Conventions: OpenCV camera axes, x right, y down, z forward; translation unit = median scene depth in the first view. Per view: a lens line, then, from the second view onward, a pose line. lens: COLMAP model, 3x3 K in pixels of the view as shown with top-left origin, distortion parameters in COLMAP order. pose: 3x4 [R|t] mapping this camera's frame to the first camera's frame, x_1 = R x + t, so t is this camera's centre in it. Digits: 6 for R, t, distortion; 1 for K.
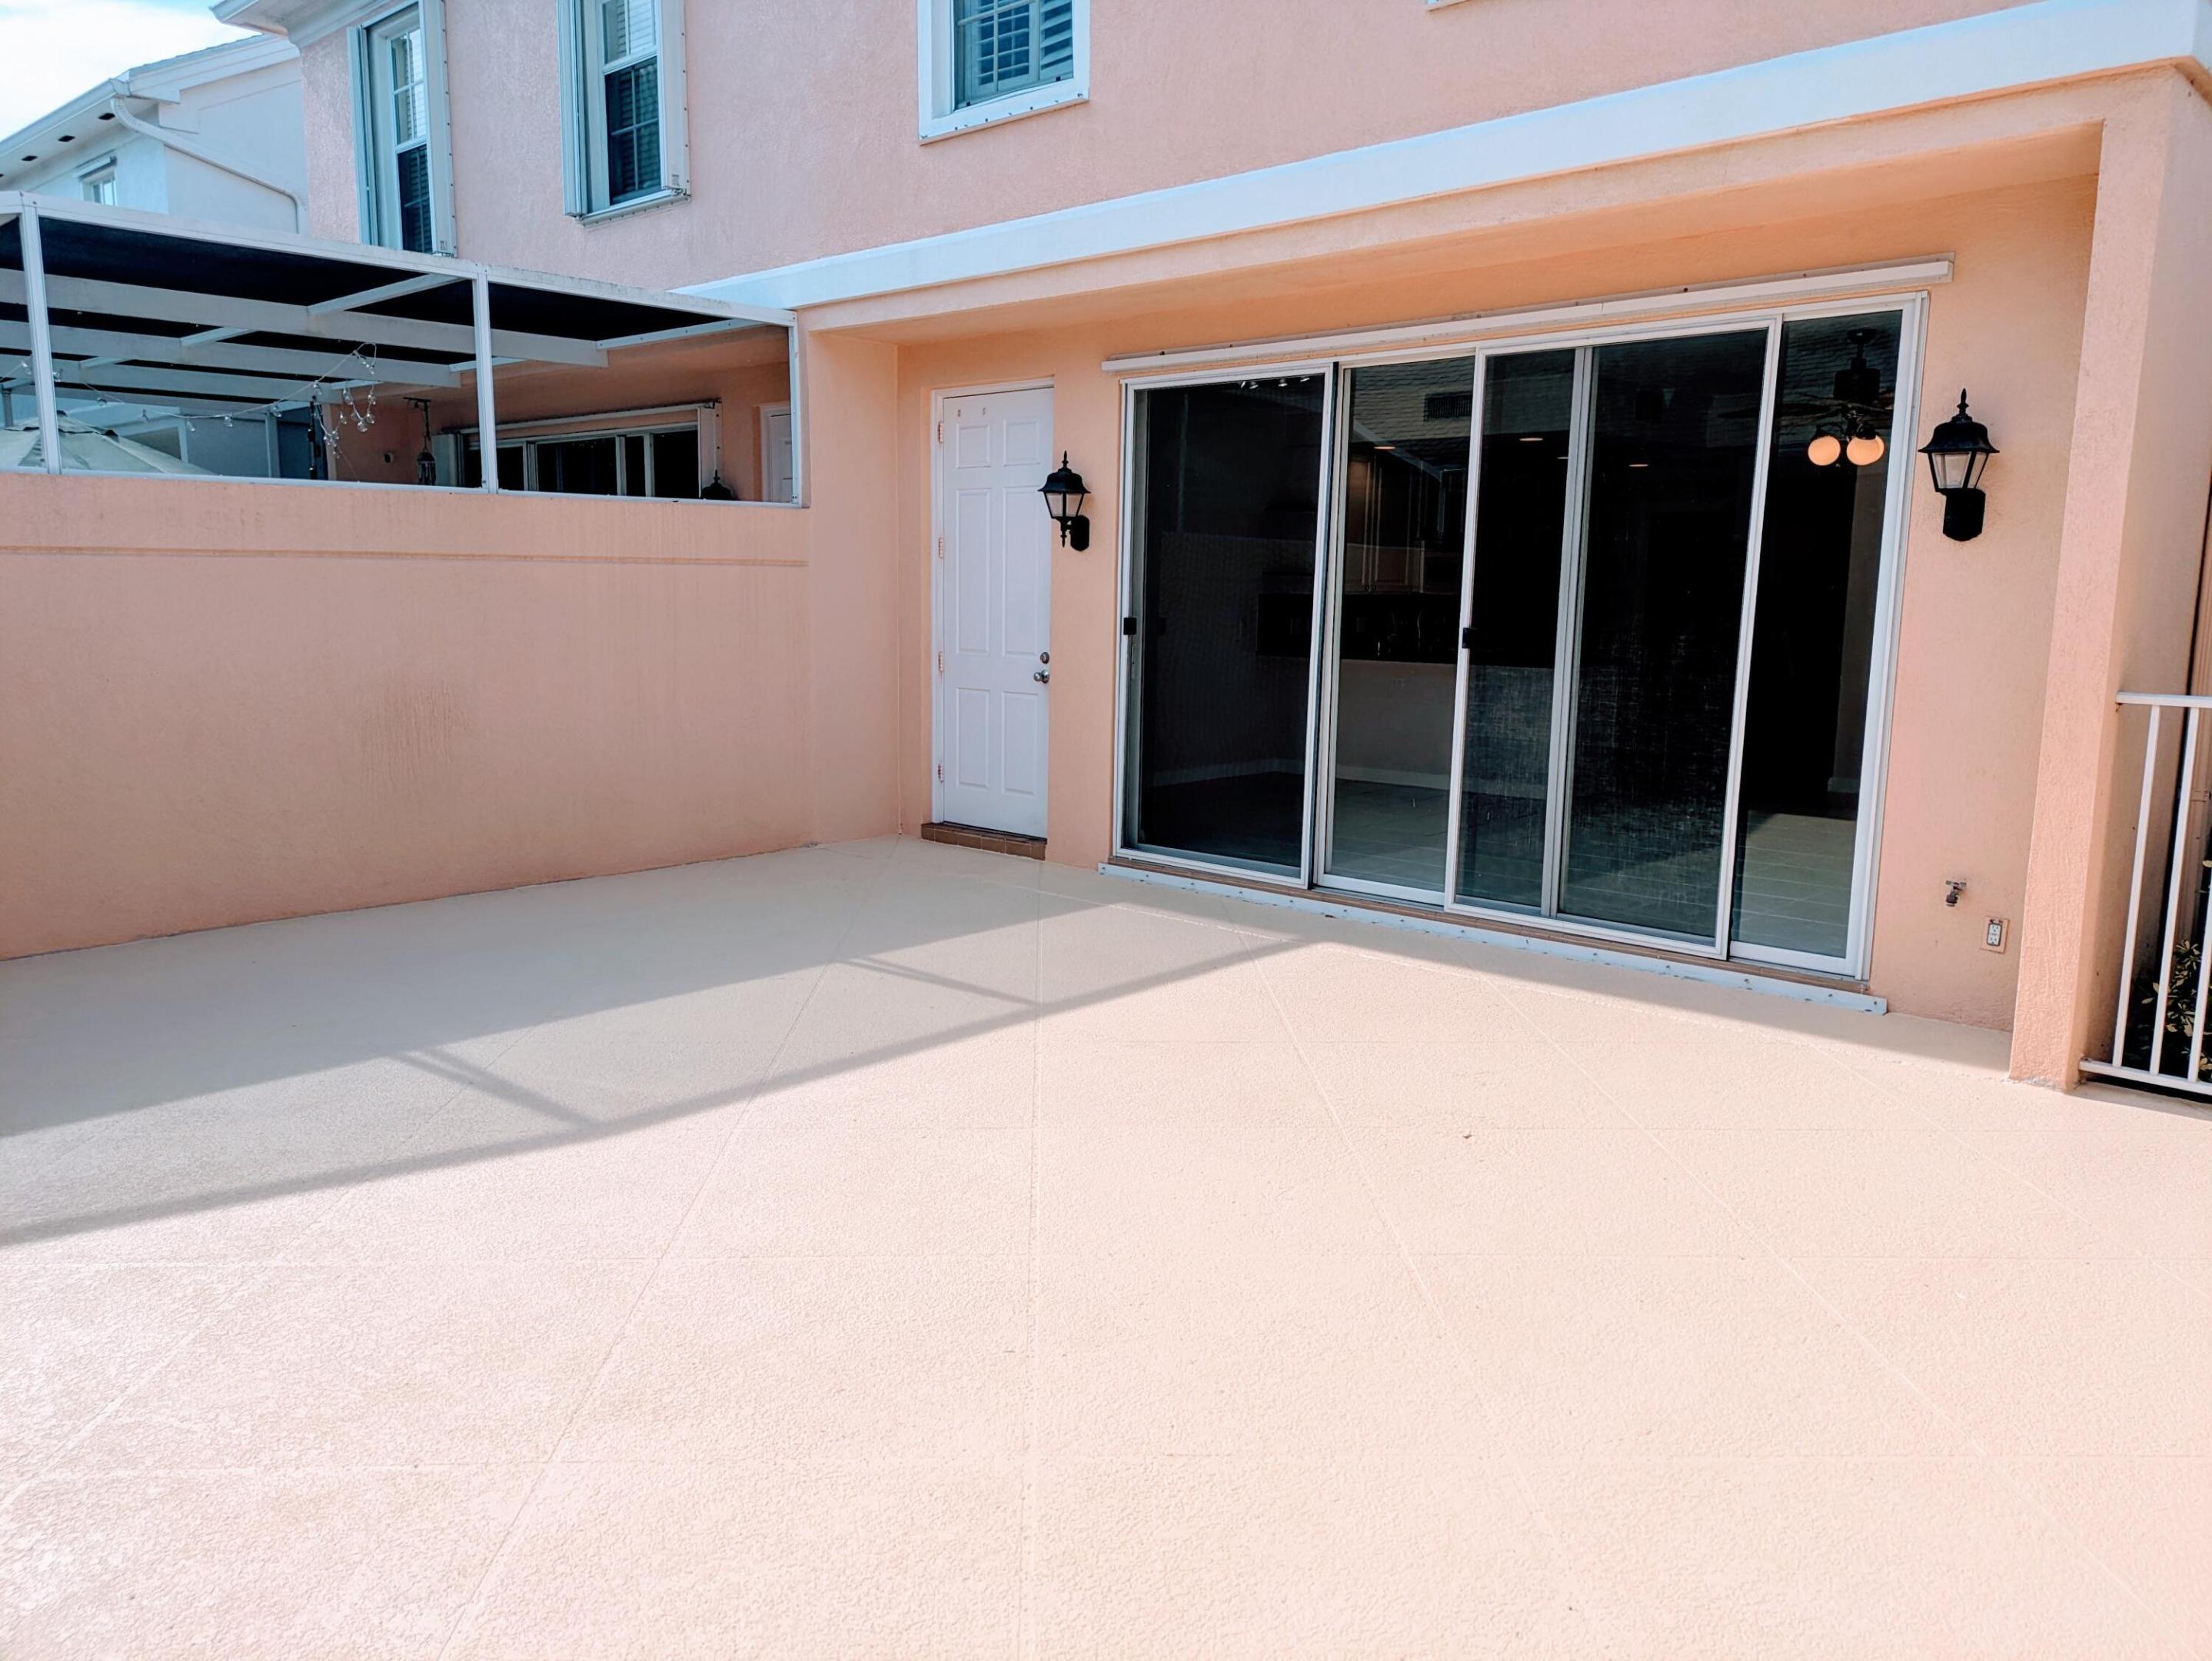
lens RADIAL K [[1621.1, 0, 1074.9], [0, 1621.1, 846.7], [0, 0, 1]] dist [0.060148, -0.064169]
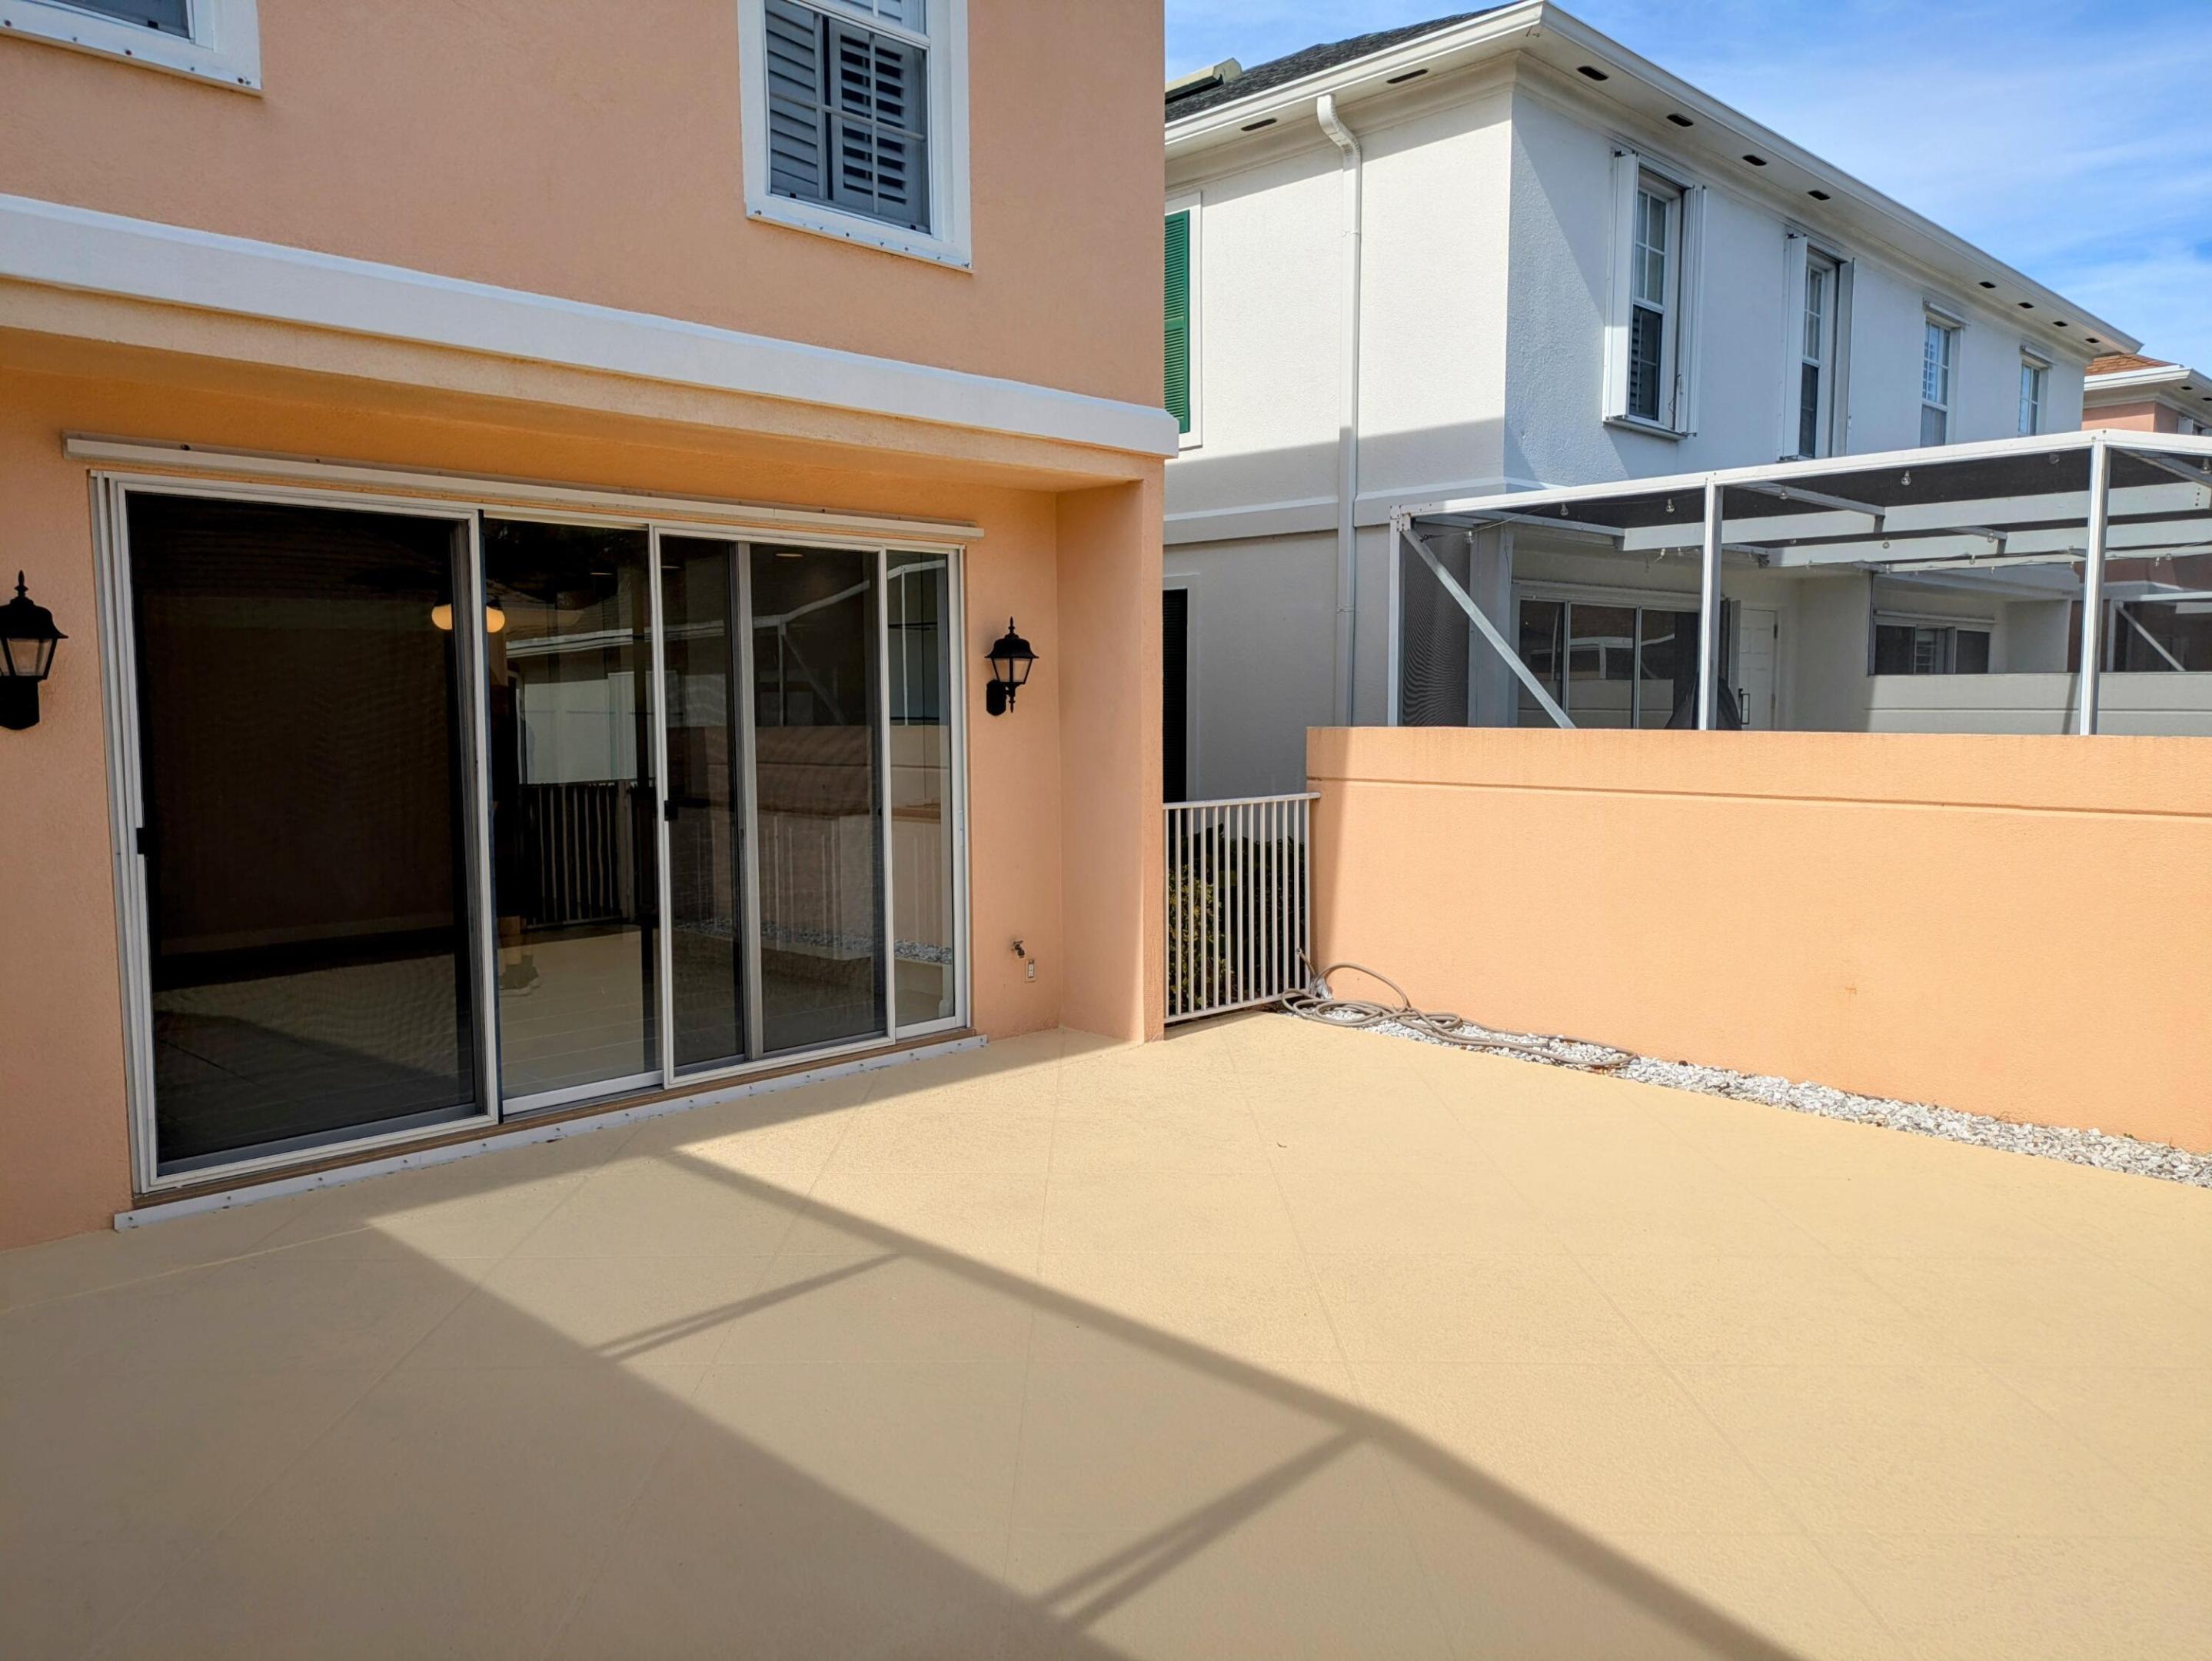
lens RADIAL K [[1621.1, 0, 1074.9], [0, 1621.1, 846.7], [0, 0, 1]] dist [0.060148, -0.064169]
pose [[0.006616, -0.074713, 0.997183, -0.788813], [0.193536, 0.978446, 0.072025, -0.134412], [-0.981071, 0.192515, 0.020933, 0.765632]]
